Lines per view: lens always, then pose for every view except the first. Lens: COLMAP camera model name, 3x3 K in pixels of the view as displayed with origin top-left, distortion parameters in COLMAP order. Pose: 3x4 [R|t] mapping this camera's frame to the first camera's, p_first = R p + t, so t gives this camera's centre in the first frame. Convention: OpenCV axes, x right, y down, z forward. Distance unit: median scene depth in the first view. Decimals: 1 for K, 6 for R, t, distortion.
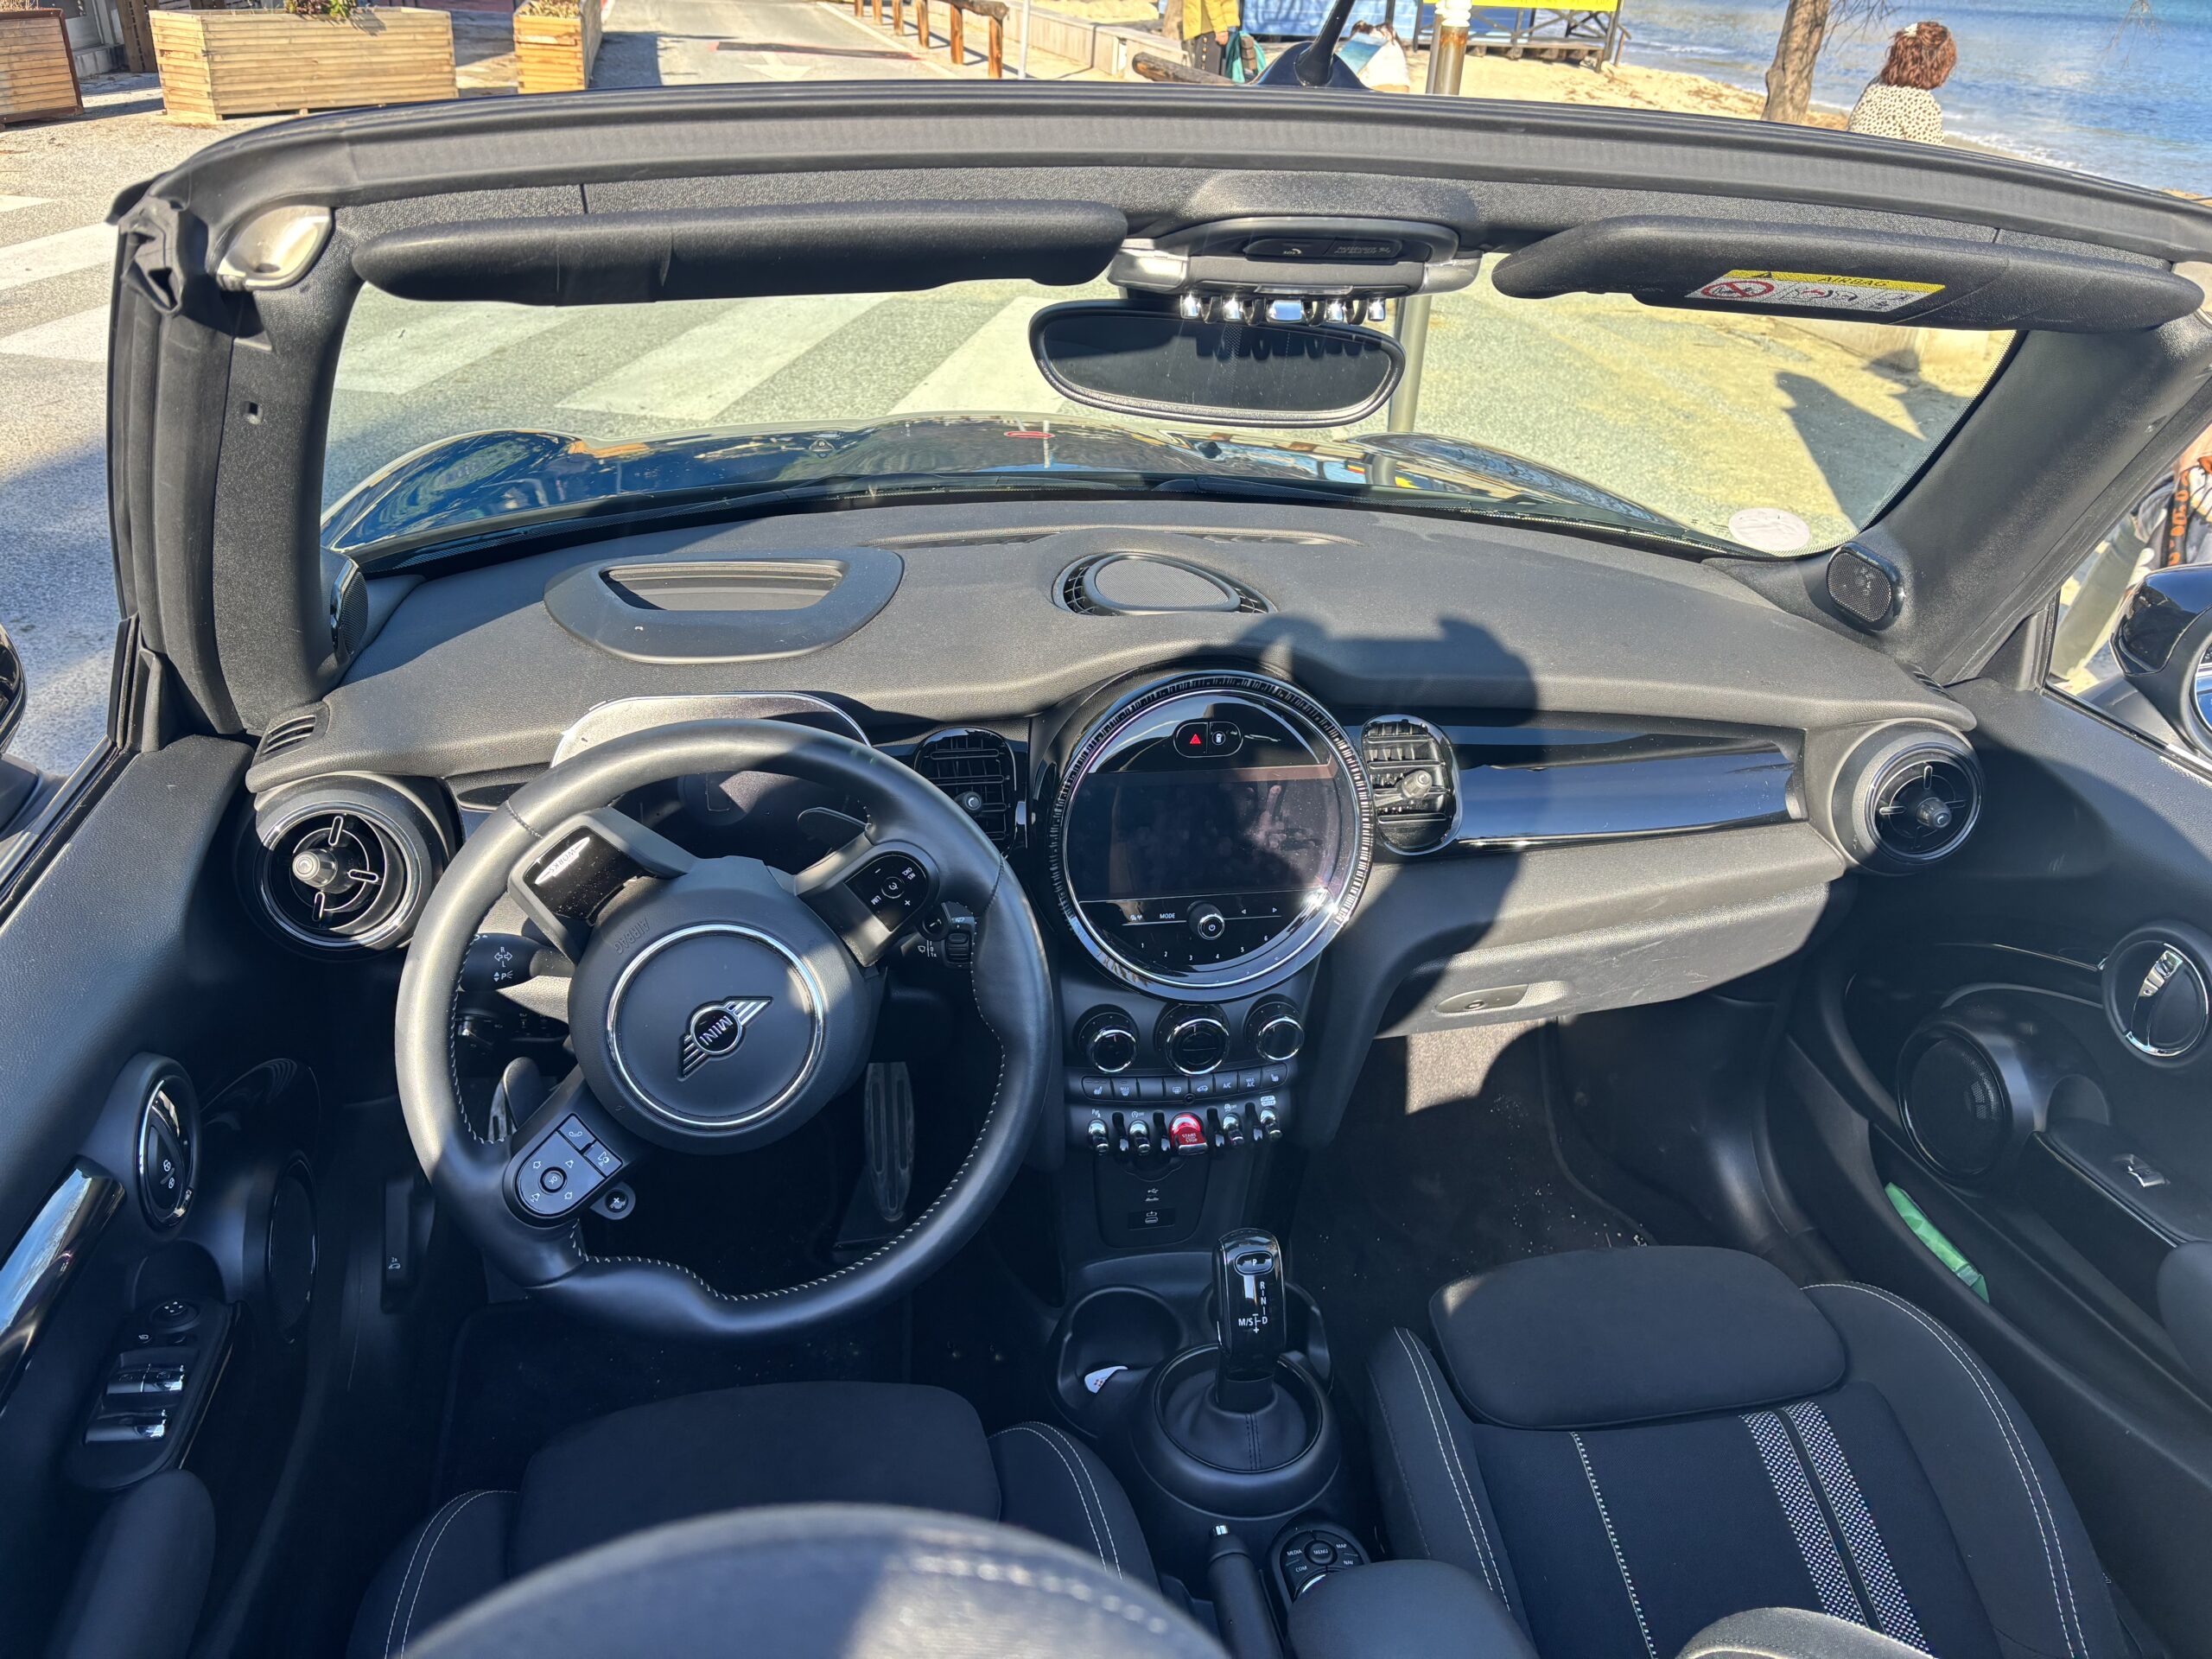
lens RADIAL K [[1713.1, 0, 1086.0], [0, 1713.1, 837.6], [0, 0, 1]] dist [0.059042, -0.086172]
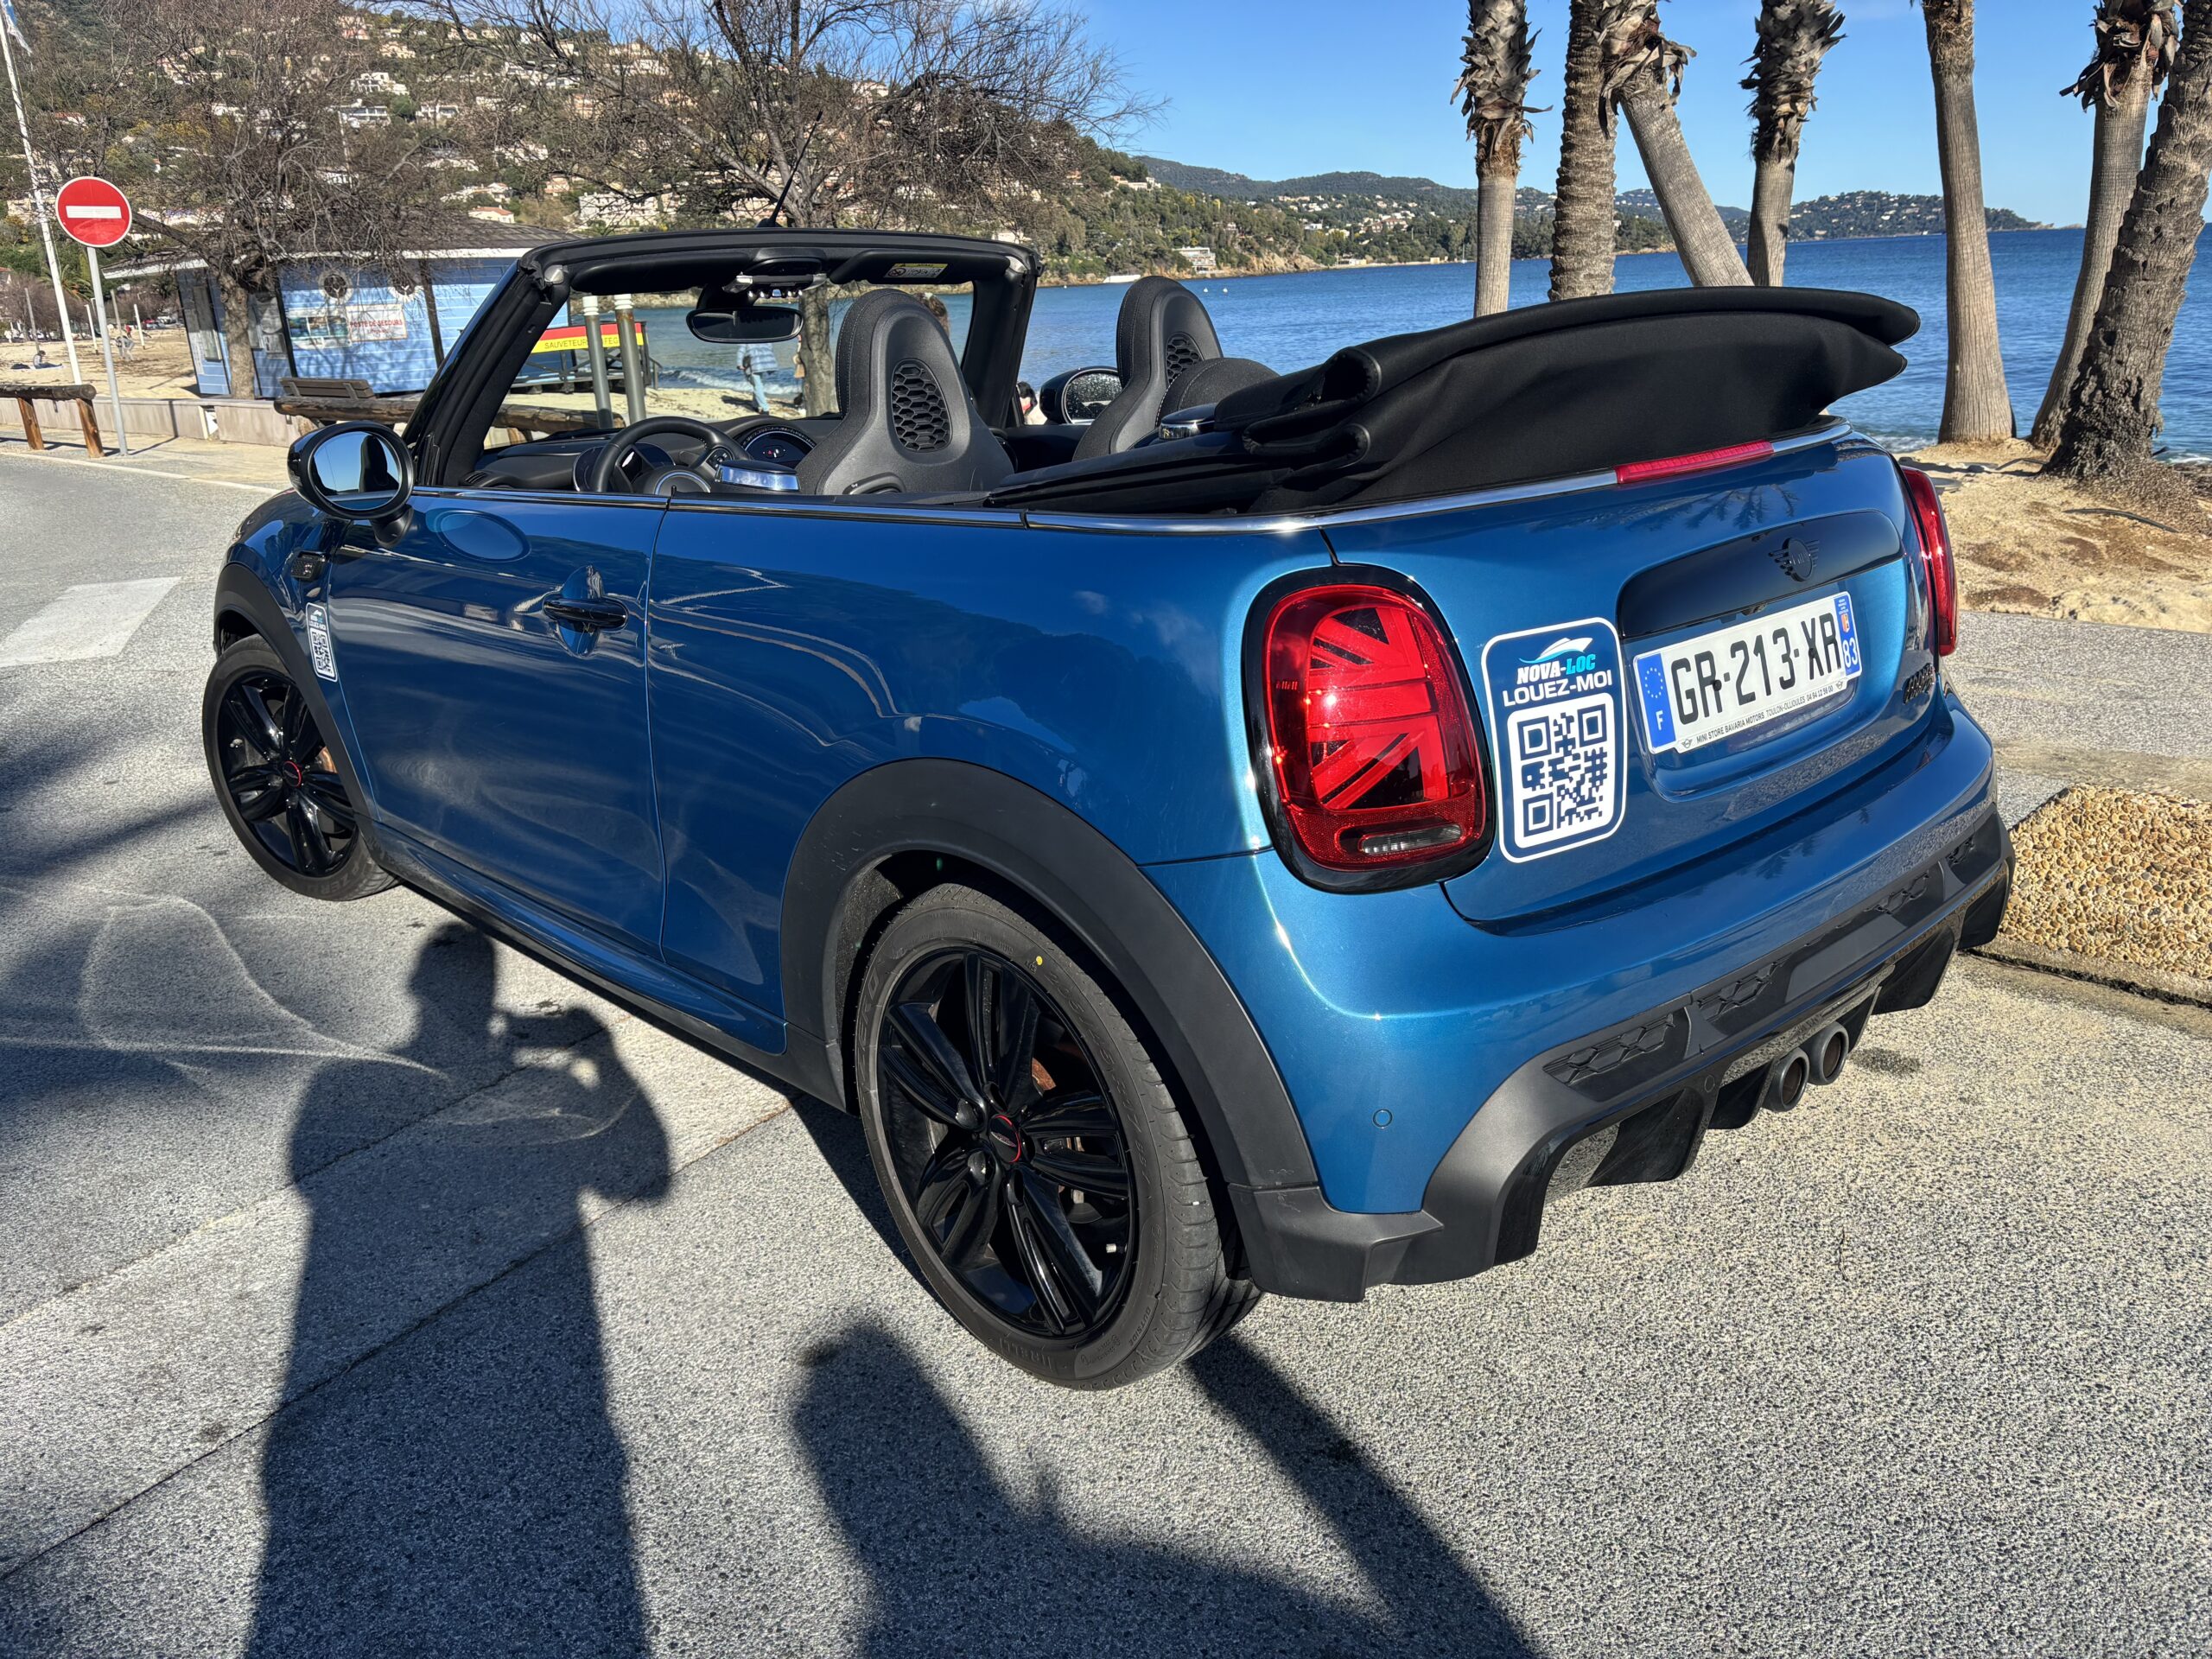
lens RADIAL K [[1713.1, 0, 1105.5], [0, 1713.1, 839.4], [0, 0, 1]] dist [0.059042, -0.086172]
pose [[0.854517, -0.240601, 0.460339, -1.140780], [0.317116, 0.943567, -0.095490, 1.224210], [-0.411386, 0.227578, 0.882593, -1.996507]]
